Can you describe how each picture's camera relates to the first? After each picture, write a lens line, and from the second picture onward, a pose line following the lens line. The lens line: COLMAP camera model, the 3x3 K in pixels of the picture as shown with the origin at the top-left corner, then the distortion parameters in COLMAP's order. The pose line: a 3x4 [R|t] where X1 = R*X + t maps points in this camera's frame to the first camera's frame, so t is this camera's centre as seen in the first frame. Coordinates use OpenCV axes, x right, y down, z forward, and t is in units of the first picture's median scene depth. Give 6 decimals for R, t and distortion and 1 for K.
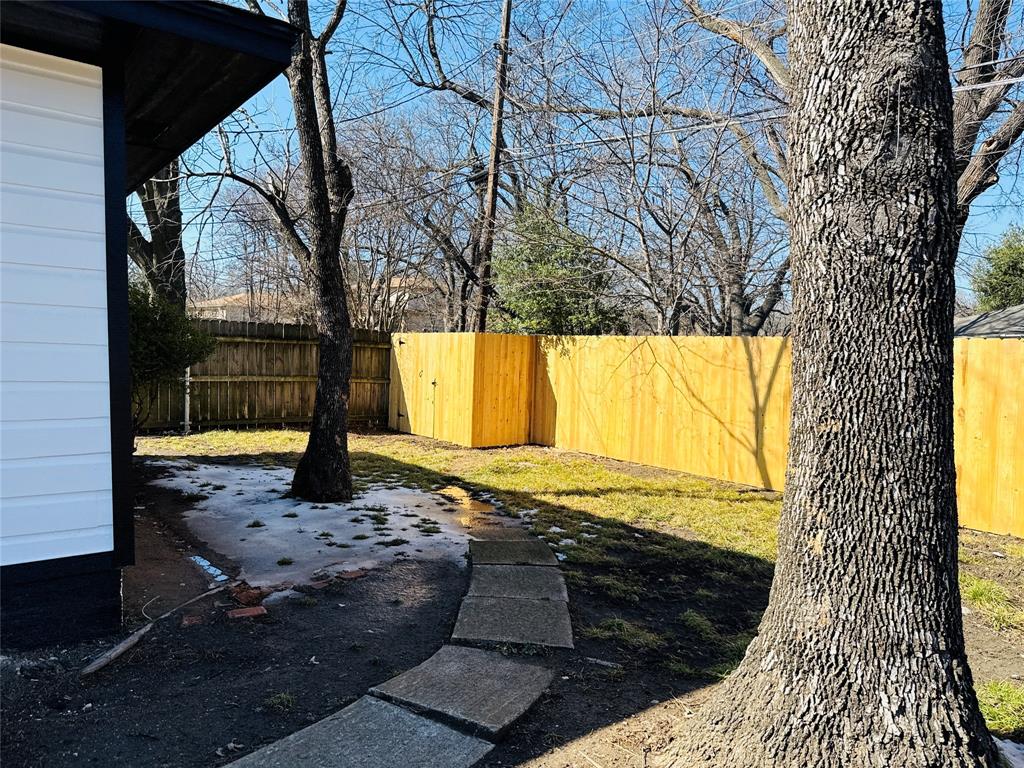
lens RADIAL K [[721.3, 0, 509.9], [0, 721.3, 387.5], [0, 0, 1]] dist [0.076647, -0.090704]
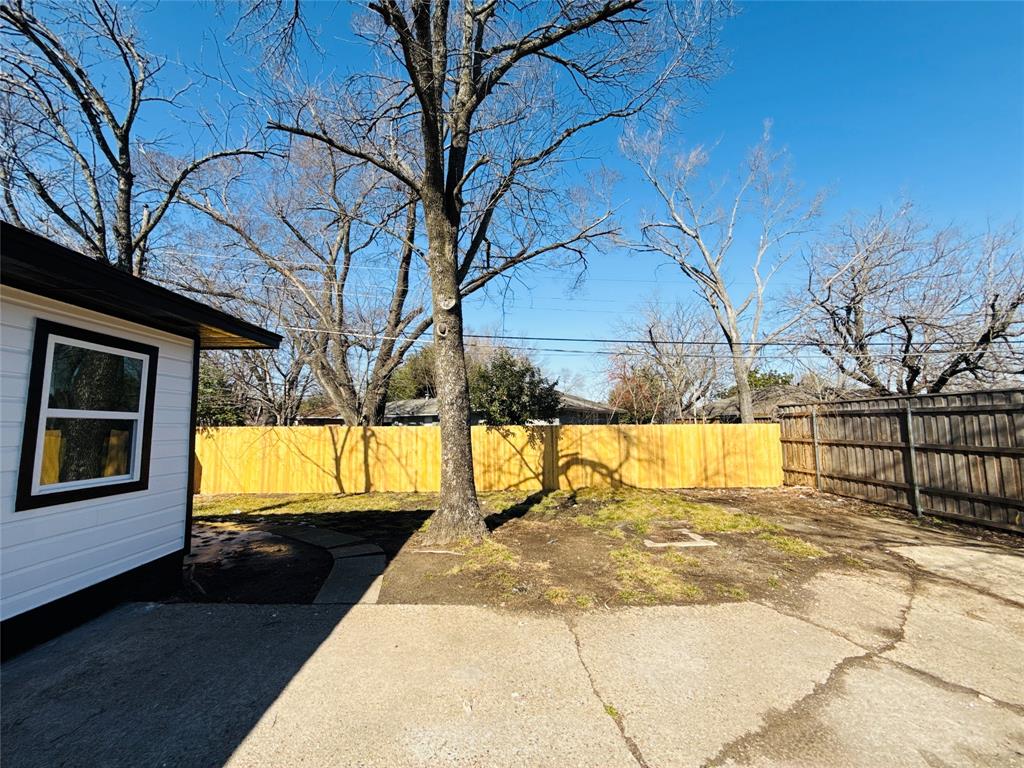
lens RADIAL K [[403.0, 0, 507.7], [0, 403.0, 381.0], [0, 0, 1]] dist [-0.000629, -0.000074]
pose [[0.606772, 0.050178, 0.793290, -0.338083], [0.067823, 0.991098, -0.114566, -0.027016], [-0.791977, 0.123319, 0.597967, -0.211139]]
